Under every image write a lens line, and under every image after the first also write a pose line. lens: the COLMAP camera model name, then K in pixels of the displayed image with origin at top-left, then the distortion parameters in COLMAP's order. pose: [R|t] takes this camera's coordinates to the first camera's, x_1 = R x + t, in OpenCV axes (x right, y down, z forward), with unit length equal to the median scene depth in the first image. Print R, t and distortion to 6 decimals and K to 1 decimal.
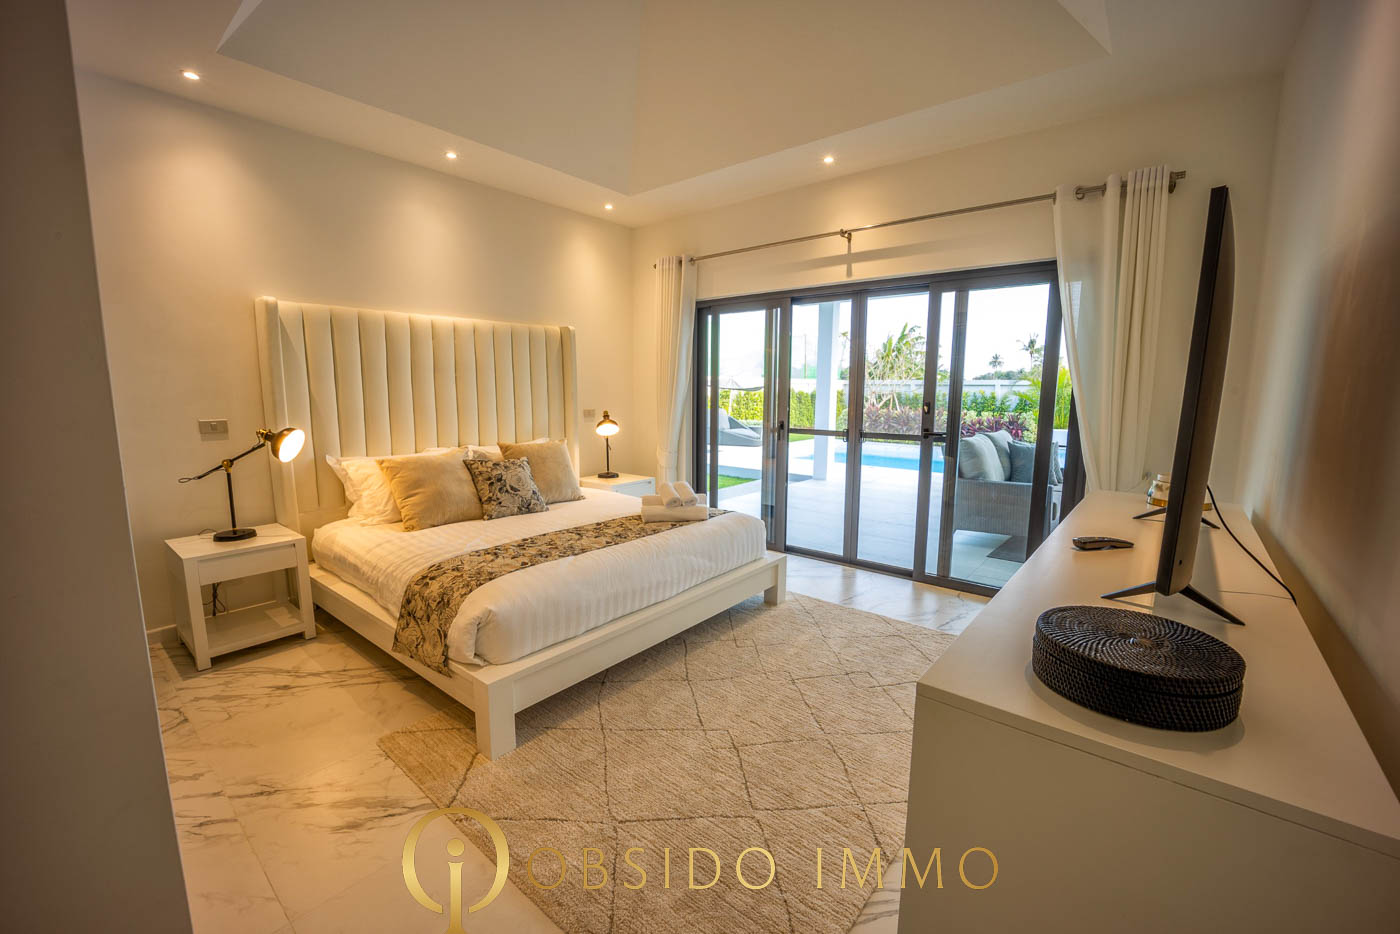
lens RADIAL K [[570.2, 0, 701.0], [0, 570.2, 474.2], [0, 0, 1]] dist [-0.021090, 0.001125]
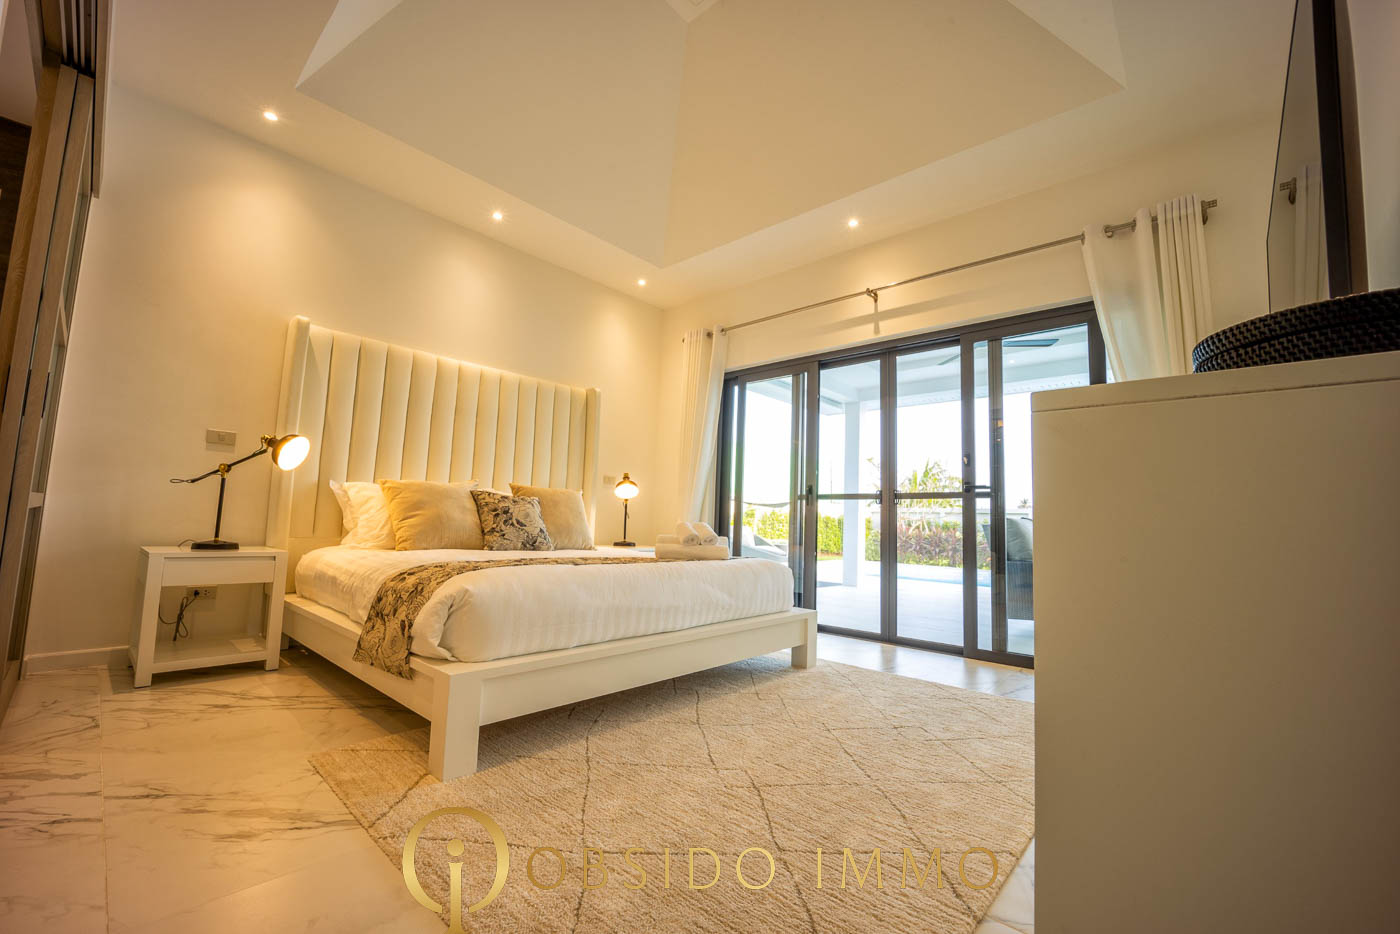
lens RADIAL K [[570.2, 0, 701.8], [0, 570.2, 475.9], [0, 0, 1]] dist [-0.021090, 0.001125]
pose [[0.998604, 0.025296, -0.046360, 0.008729], [-0.035619, 0.970714, -0.237582, 0.177233], [0.038993, 0.238901, 0.970261, 0.102816]]
